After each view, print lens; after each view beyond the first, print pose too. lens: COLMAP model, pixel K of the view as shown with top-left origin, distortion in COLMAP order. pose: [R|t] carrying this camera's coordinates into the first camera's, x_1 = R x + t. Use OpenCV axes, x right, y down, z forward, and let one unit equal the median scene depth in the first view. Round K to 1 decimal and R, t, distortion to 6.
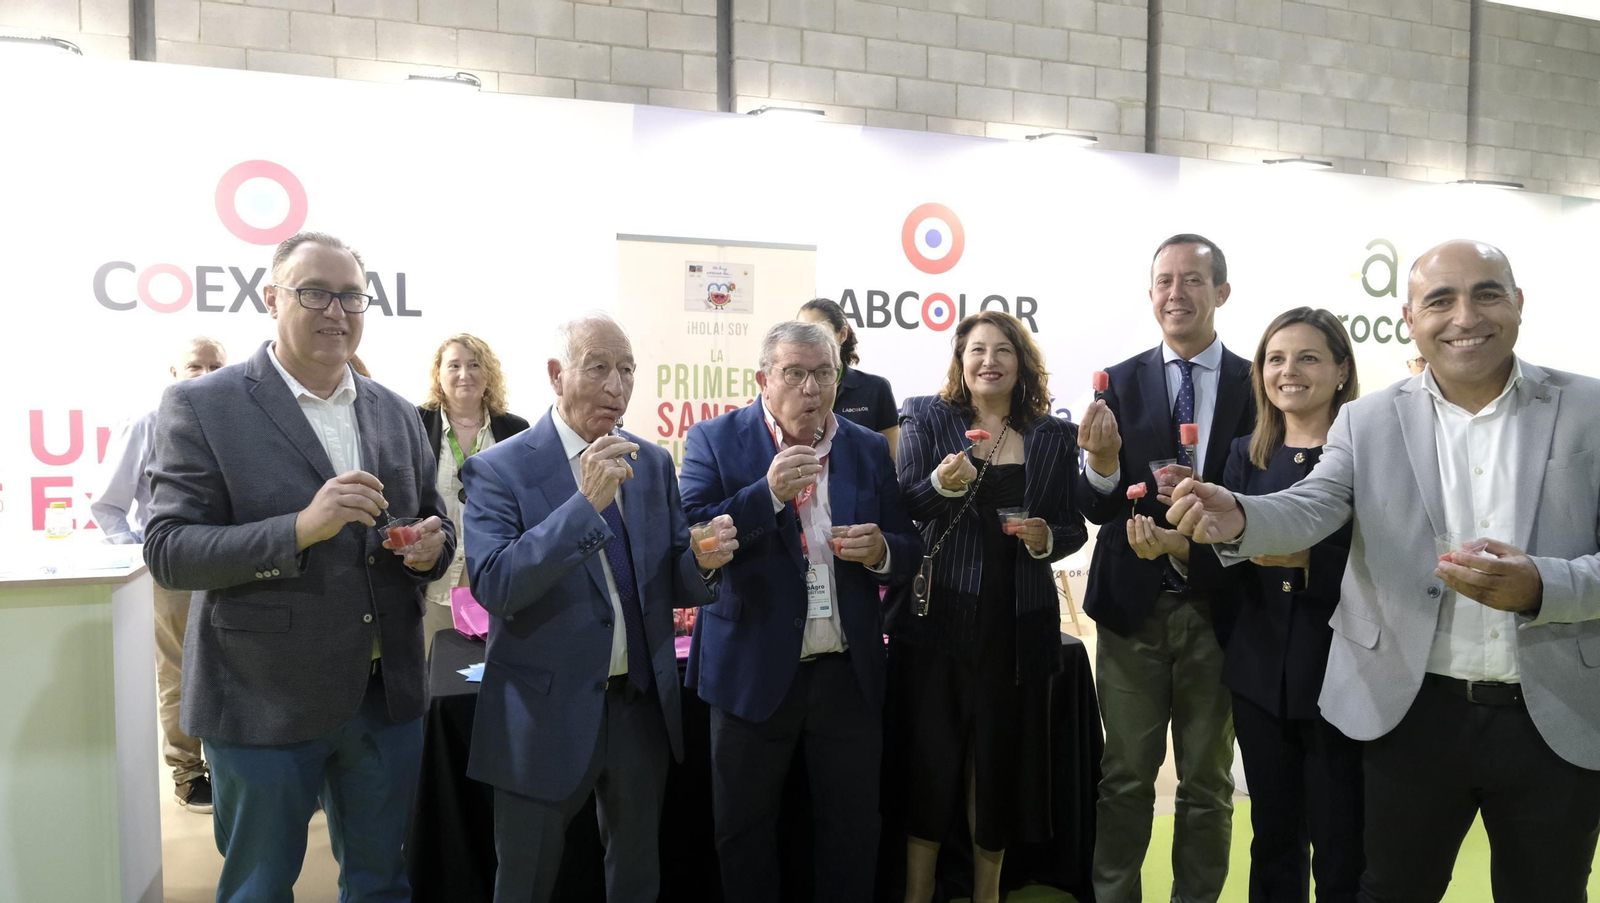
lens RADIAL K [[1131.5, 0, 801.2], [0, 1131.5, 454.8], [0, 0, 1]] dist [-0.005483, -0.001249]
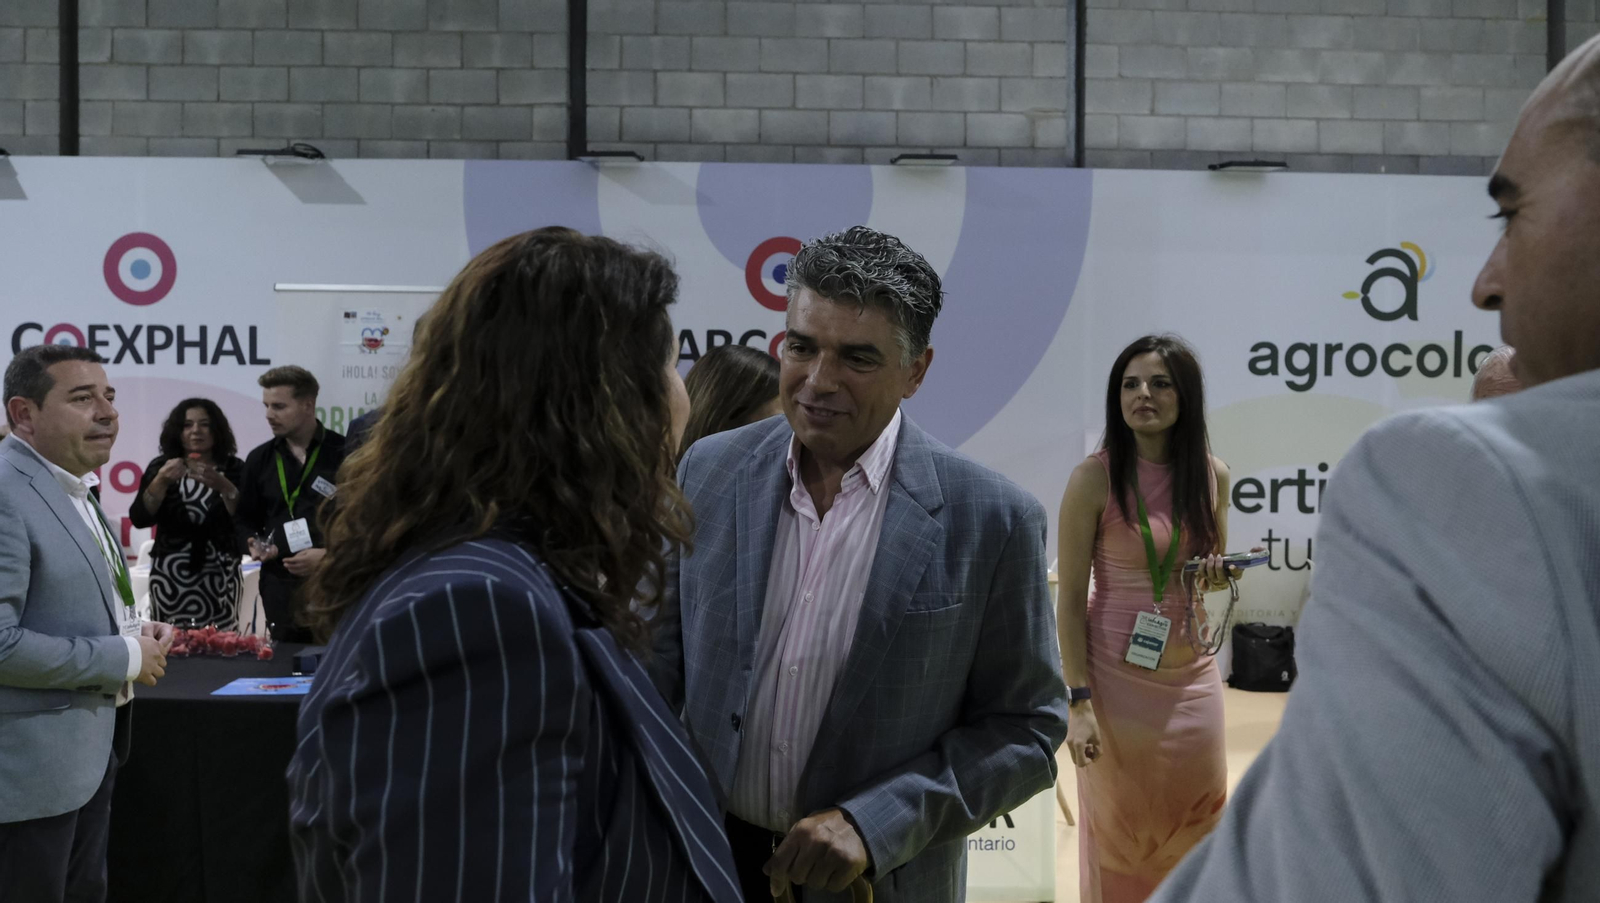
lens RADIAL K [[1132.3, 0, 800.0], [0, 1132.3, 451.5], [0, 0, 1]] dist [-0.005905, 0.001231]
pose [[0.945507, 0.008632, -0.325488, 0.532074], [-0.021578, 0.999112, -0.036187, -0.008953], [0.324887, 0.041238, 0.944854, 0.132303]]
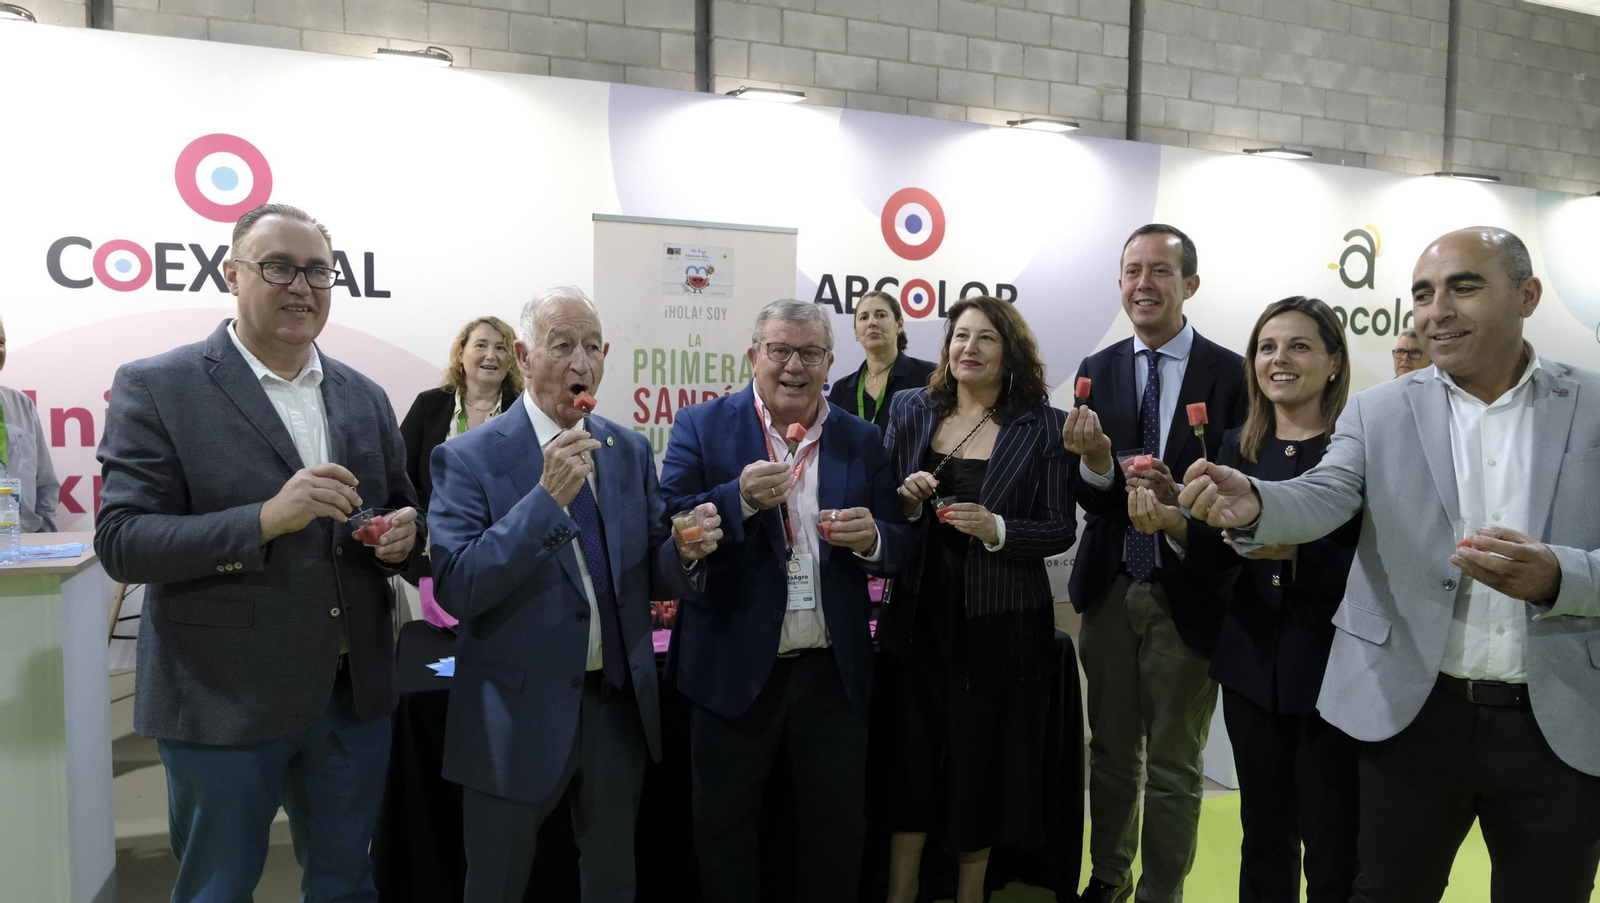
lens RADIAL K [[1132.3, 0, 800.0], [0, 1132.3, 451.5], [0, 0, 1]] dist [-0.005905, 0.001231]
pose [[0.999654, 0.007224, 0.025280, -0.006665], [-0.007460, 0.999929, 0.009258, -0.001311], [-0.025212, -0.009443, 0.999638, 0.016161]]
